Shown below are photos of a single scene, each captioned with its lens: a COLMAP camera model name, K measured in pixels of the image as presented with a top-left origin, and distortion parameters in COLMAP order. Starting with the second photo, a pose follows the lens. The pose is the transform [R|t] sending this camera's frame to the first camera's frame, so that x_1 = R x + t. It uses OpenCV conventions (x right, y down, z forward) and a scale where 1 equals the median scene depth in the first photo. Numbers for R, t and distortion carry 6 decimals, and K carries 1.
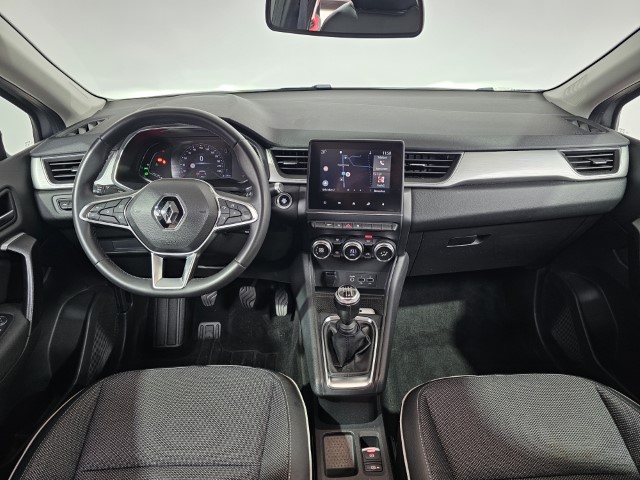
lens RADIAL K [[433.0, 0, 320.0], [0, 433.0, 240.0], [0, 0, 1]] dist [0.063558, -0.057829]
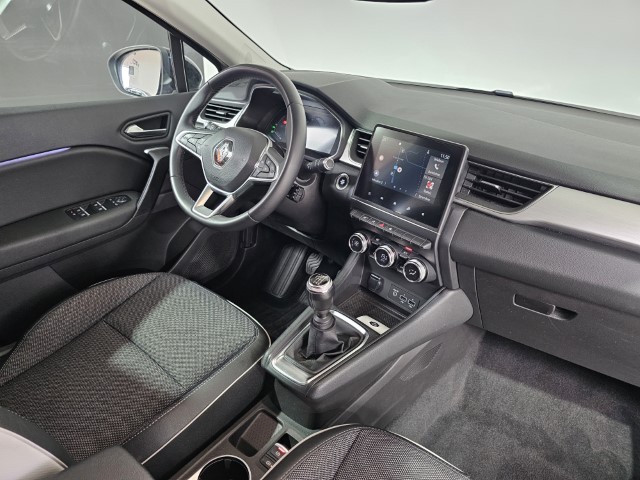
lens RADIAL K [[426.3, 0, 320.3], [0, 426.3, 243.0], [0, 0, 1]] dist [0.066790, -0.053578]
pose [[0.754536, 0.351210, -0.554370, 0.474881], [-0.365365, 0.926532, 0.089699, -0.032142], [0.545145, 0.134867, 0.827422, 0.207033]]
